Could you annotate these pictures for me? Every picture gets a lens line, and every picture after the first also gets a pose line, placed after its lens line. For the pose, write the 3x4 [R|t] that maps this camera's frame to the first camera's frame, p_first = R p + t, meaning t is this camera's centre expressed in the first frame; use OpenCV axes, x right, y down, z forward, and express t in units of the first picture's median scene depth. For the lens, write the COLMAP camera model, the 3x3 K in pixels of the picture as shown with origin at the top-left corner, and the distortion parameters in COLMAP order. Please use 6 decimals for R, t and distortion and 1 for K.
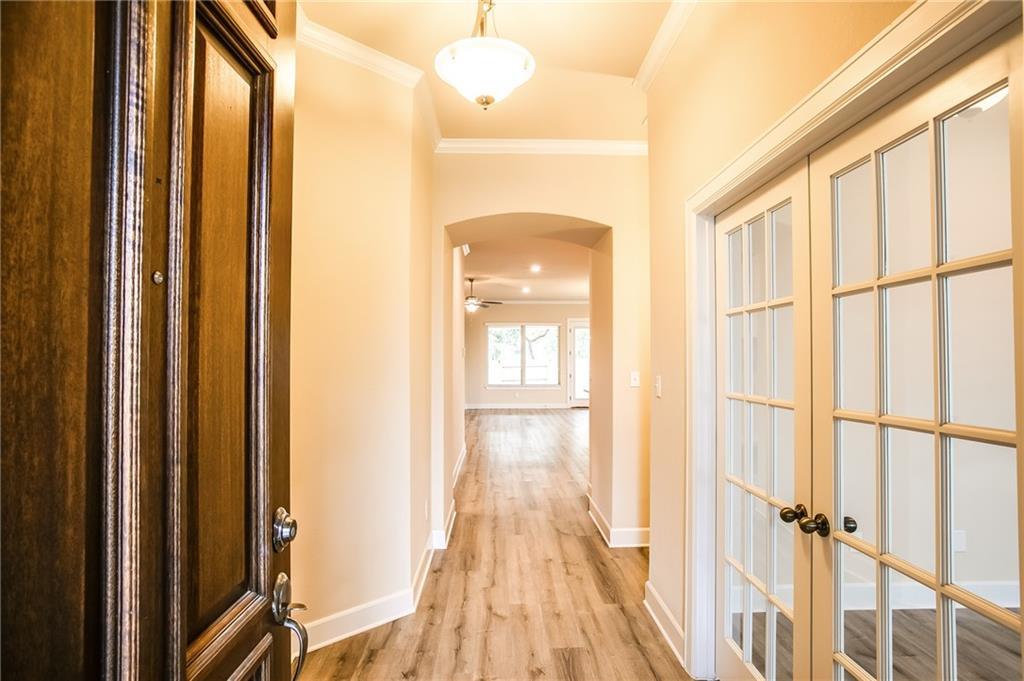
lens RADIAL K [[581.6, 0, 508.0], [0, 581.6, 343.7], [0, 0, 1]] dist [-0.078792, 0.052443]
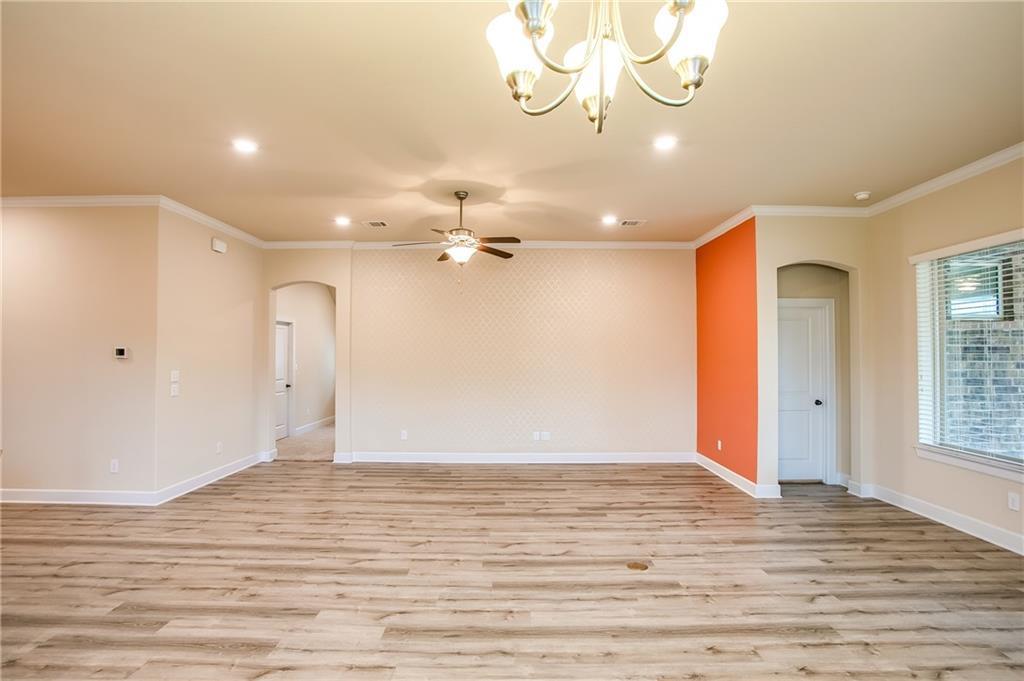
lens RADIAL K [[499.9, 0, 508.0], [0, 499.9, 345.1], [0, 0, 1]] dist [-0.079747, 0.033637]
pose [[-0.031681, -0.018494, -0.999327, 0.242008], [0.026165, 0.999471, -0.019326, 0.014885], [0.999155, -0.026760, -0.031181, 0.771168]]
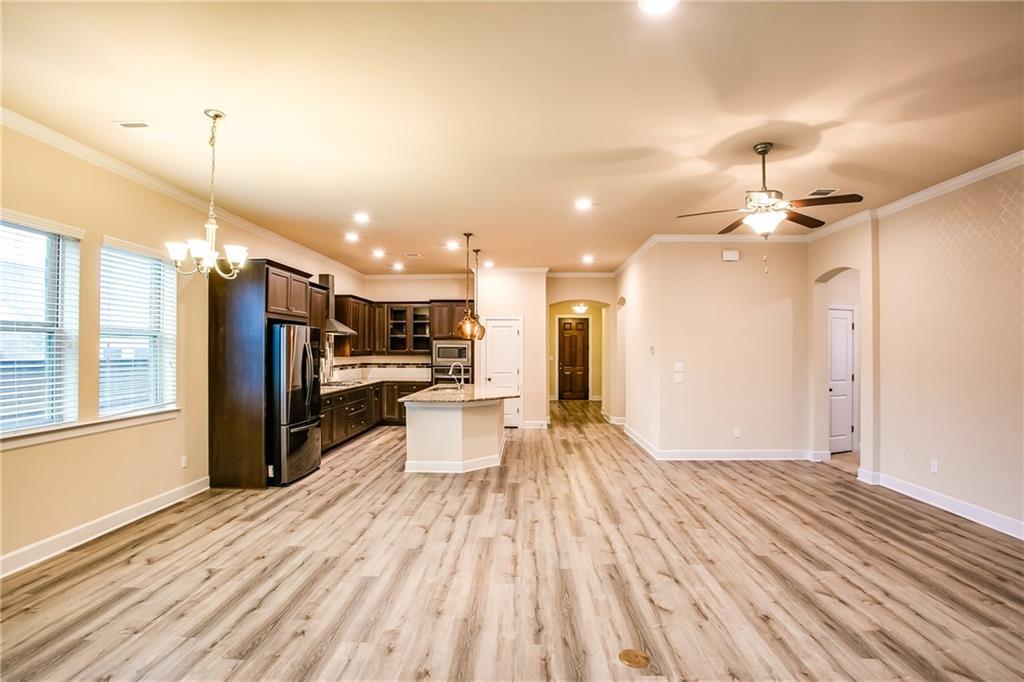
lens RADIAL K [[499.9, 0, 508.0], [0, 499.9, 345.6], [0, 0, 1]] dist [-0.079747, 0.033637]
pose [[-0.998012, 0.000048, 0.063021, 0.058422], [-0.002121, 0.999408, -0.034344, 0.019747], [-0.062985, -0.034409, -0.997421, 0.964629]]
